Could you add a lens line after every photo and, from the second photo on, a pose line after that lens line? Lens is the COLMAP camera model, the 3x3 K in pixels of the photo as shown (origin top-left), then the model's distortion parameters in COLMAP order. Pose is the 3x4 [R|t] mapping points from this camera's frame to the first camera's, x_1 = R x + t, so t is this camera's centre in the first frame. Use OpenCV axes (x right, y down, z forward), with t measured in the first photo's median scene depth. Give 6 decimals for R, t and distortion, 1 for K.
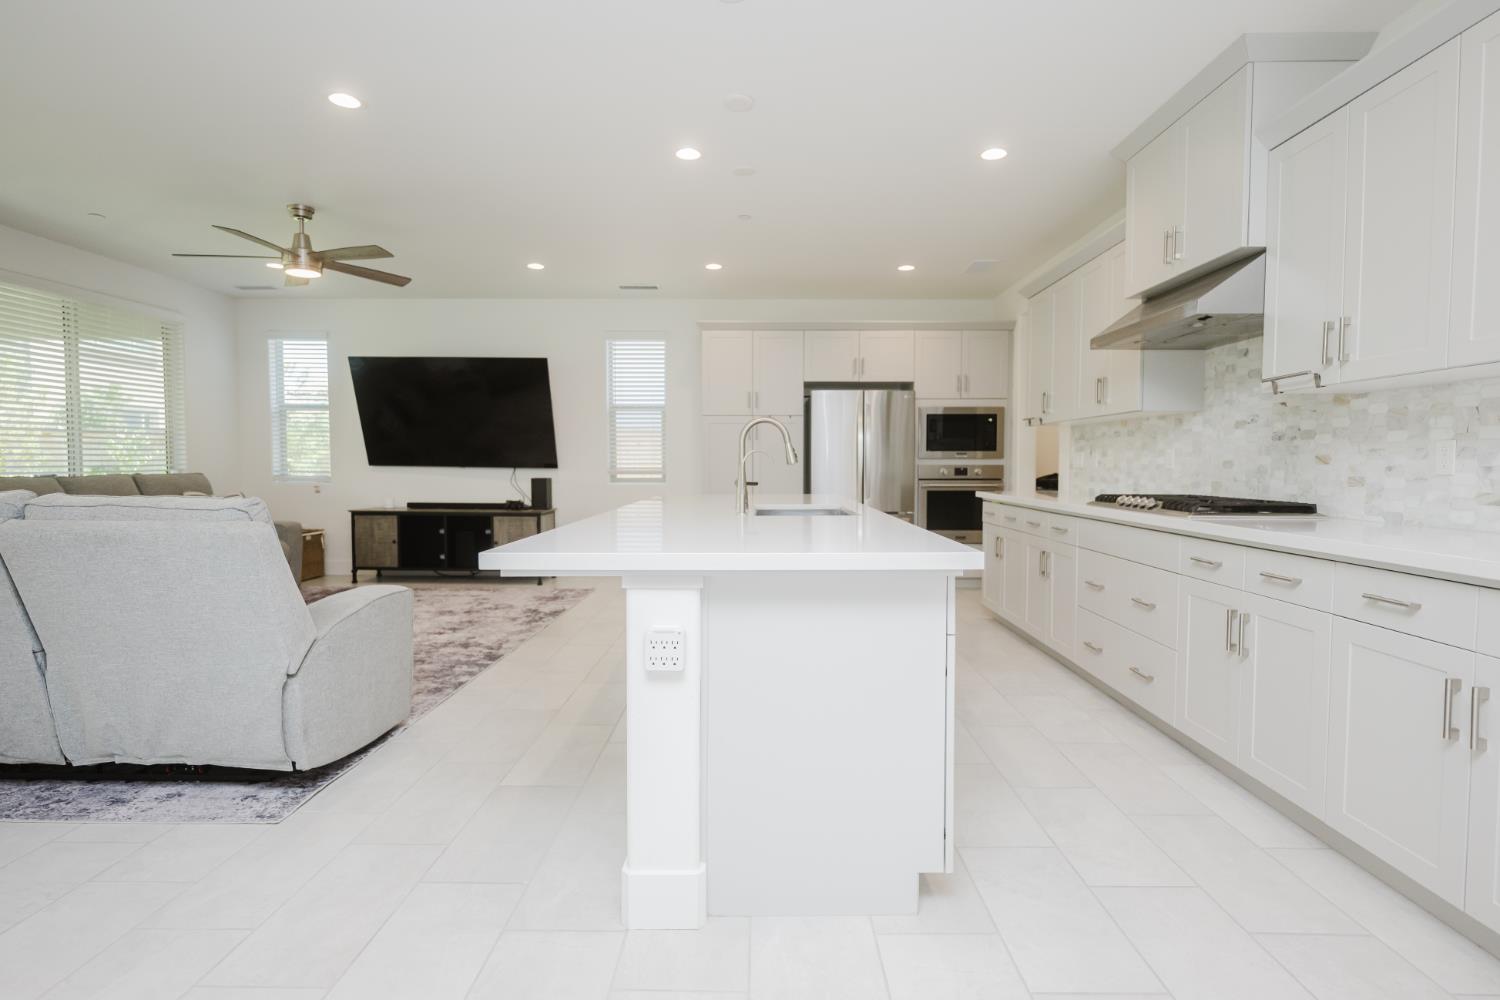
lens RADIAL K [[731.6, 0, 754.4], [0, 731.6, 497.6], [0, 0, 1]] dist [0.000331, 0.000675]
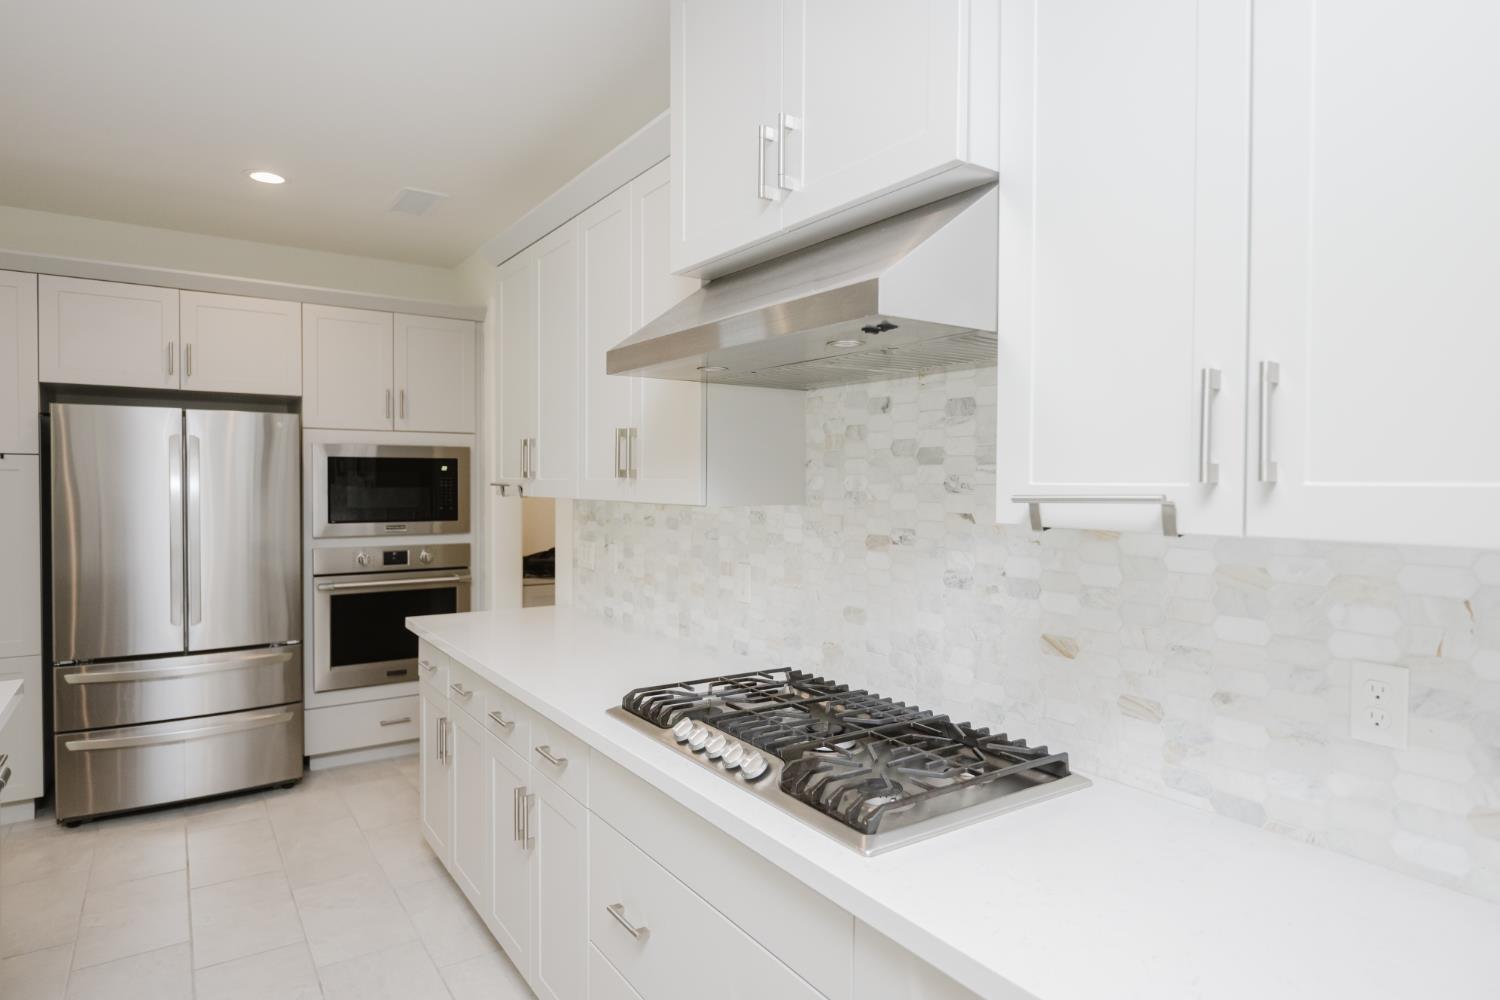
lens RADIAL K [[858.0, 0, 755.6], [0, 858.0, 492.3], [0, 0, 1]] dist [0.003352, 0.002044]
pose [[0.818338, -0.005542, 0.574711, 0.170064], [0.023937, 0.999415, -0.024447, -0.085004], [-0.574239, 0.033762, 0.817991, 0.382879]]
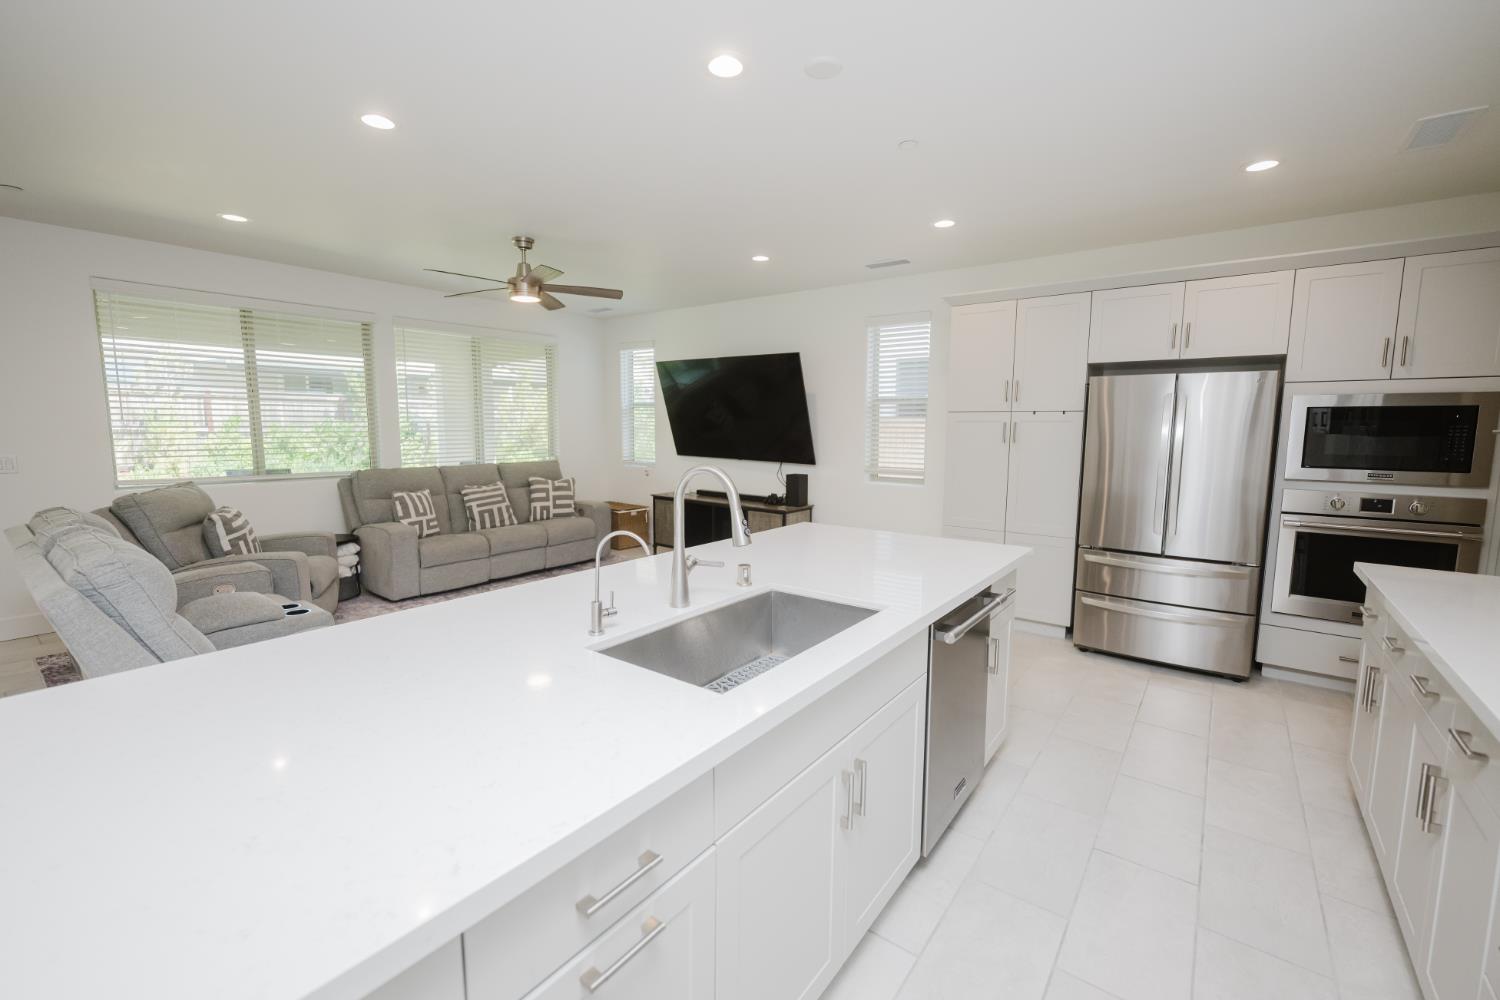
lens RADIAL K [[629.7, 0, 744.9], [0, 629.7, 498.7], [0, 0, 1]] dist [0.001552, 0.000361]
pose [[0.800438, 0.073318, -0.594915, 0.238239], [-0.034877, 0.996506, 0.075884, -0.082096], [0.598400, -0.039992, 0.800199, 0.395406]]
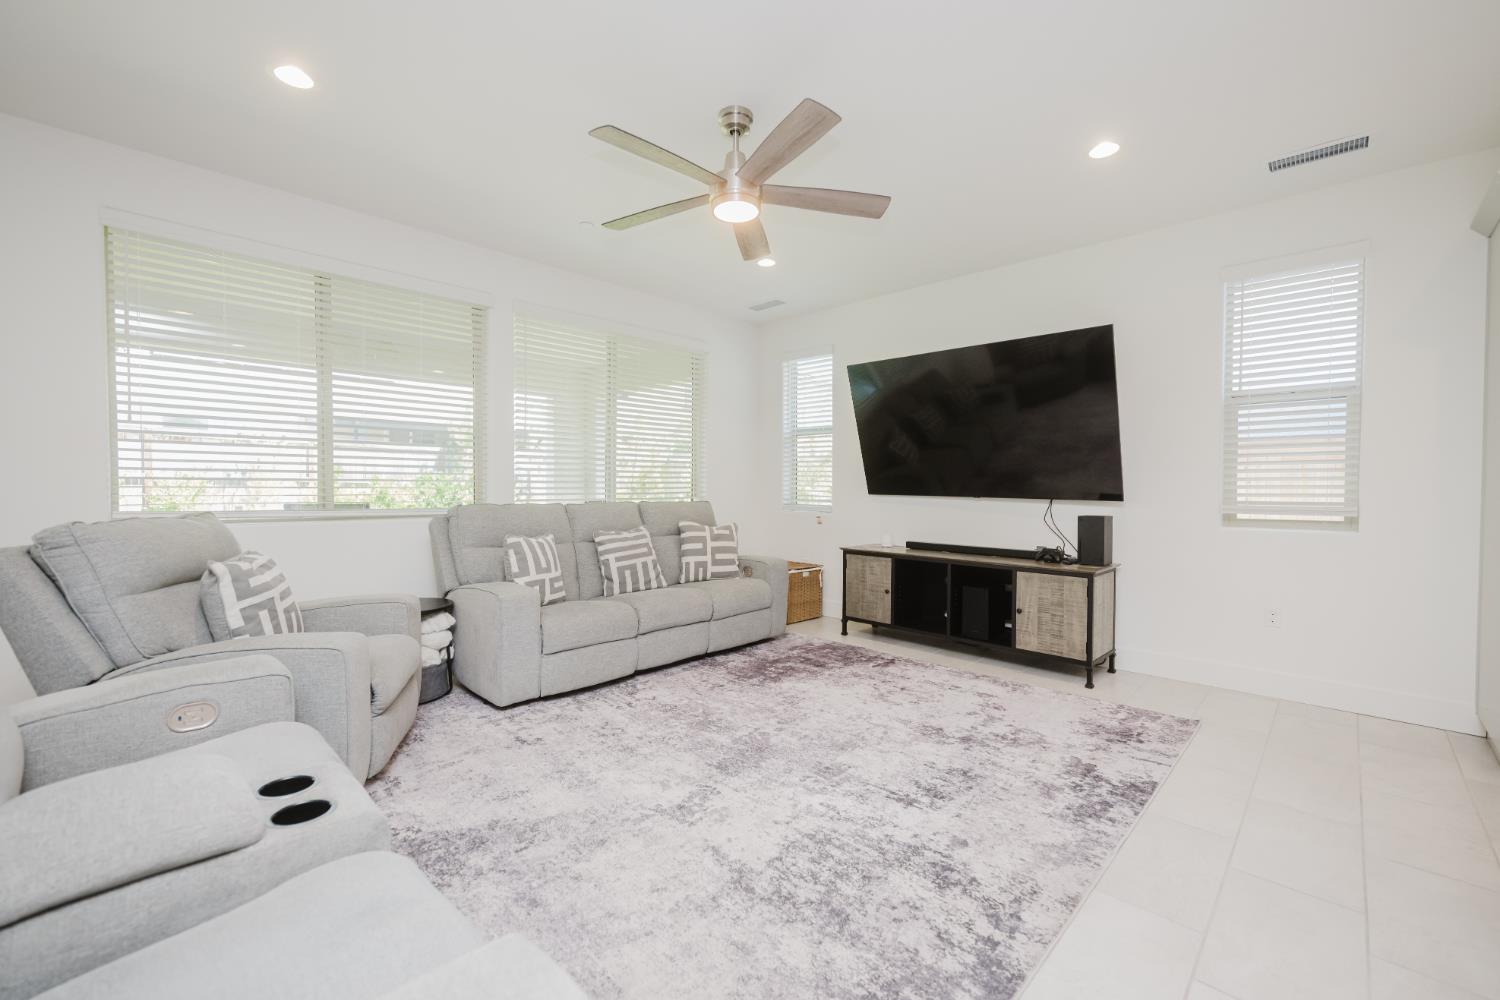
lens RADIAL K [[629.7, 0, 744.9], [0, 629.7, 498.7], [0, 0, 1]] dist [0.001552, 0.000361]
pose [[0.725352, 0.012502, -0.688265, -0.194579], [-0.036508, 0.999127, -0.020326, -0.028440], [0.687409, 0.039870, 0.725175, 0.562969]]
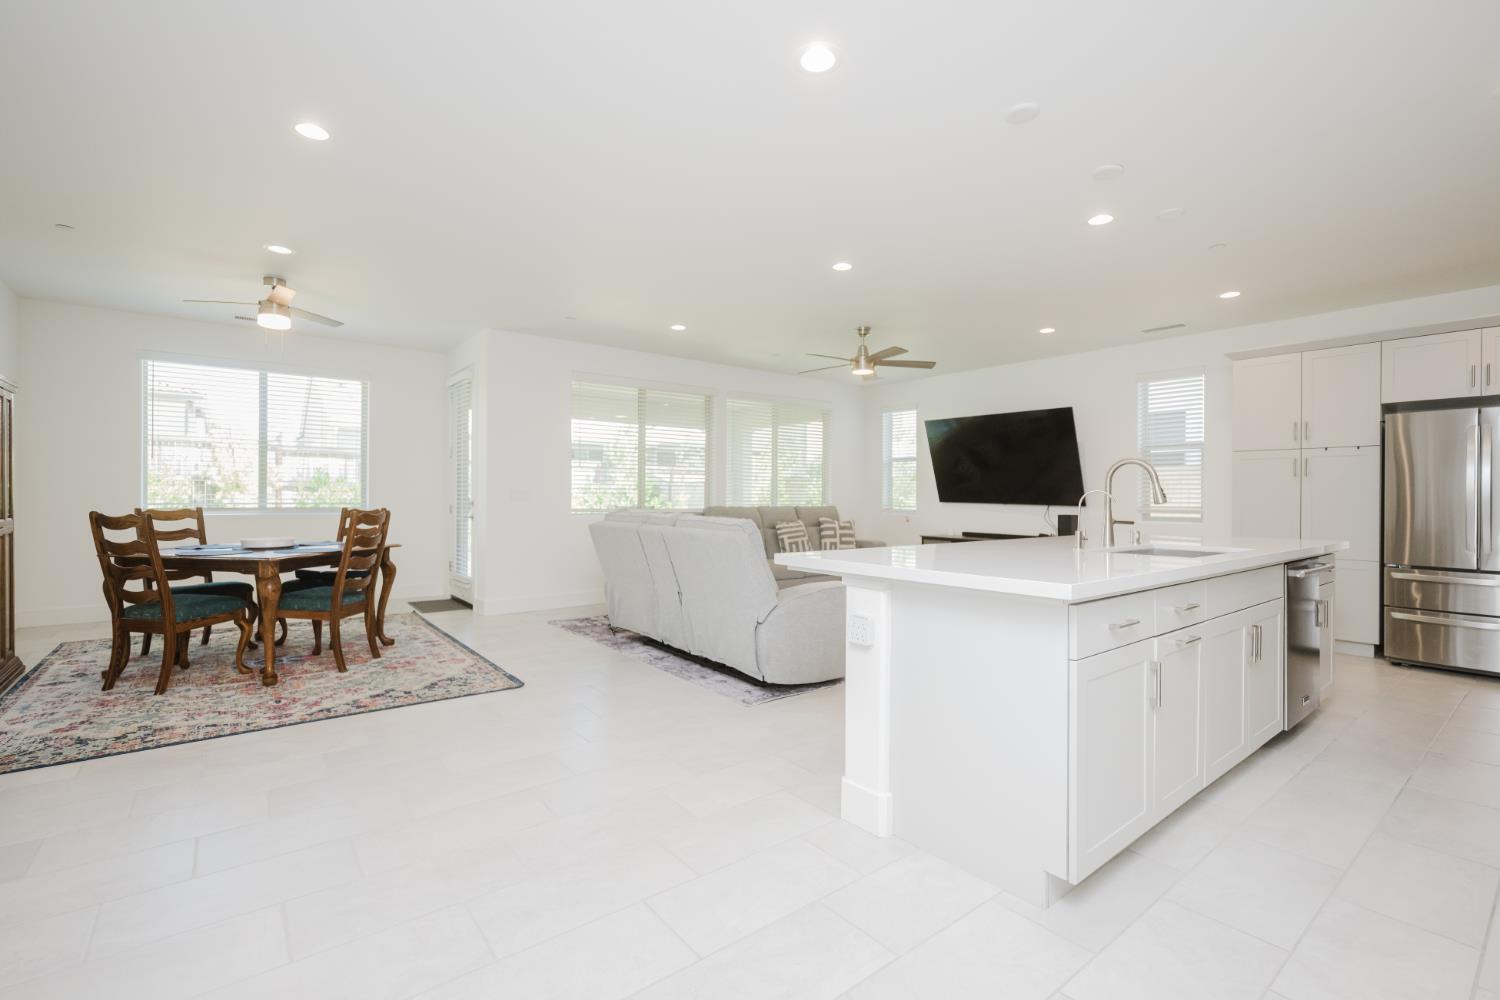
lens RADIAL K [[663.2, 0, 750.0], [0, 663.2, 500.0], [0, 0, 1]] dist [0.000363, 0.000119]
pose [[0.627800, 0.006068, -0.778351, 0.272303], [-0.043034, 0.998711, -0.026924, -0.001920], [0.777184, 0.050399, 0.627252, -0.005511]]
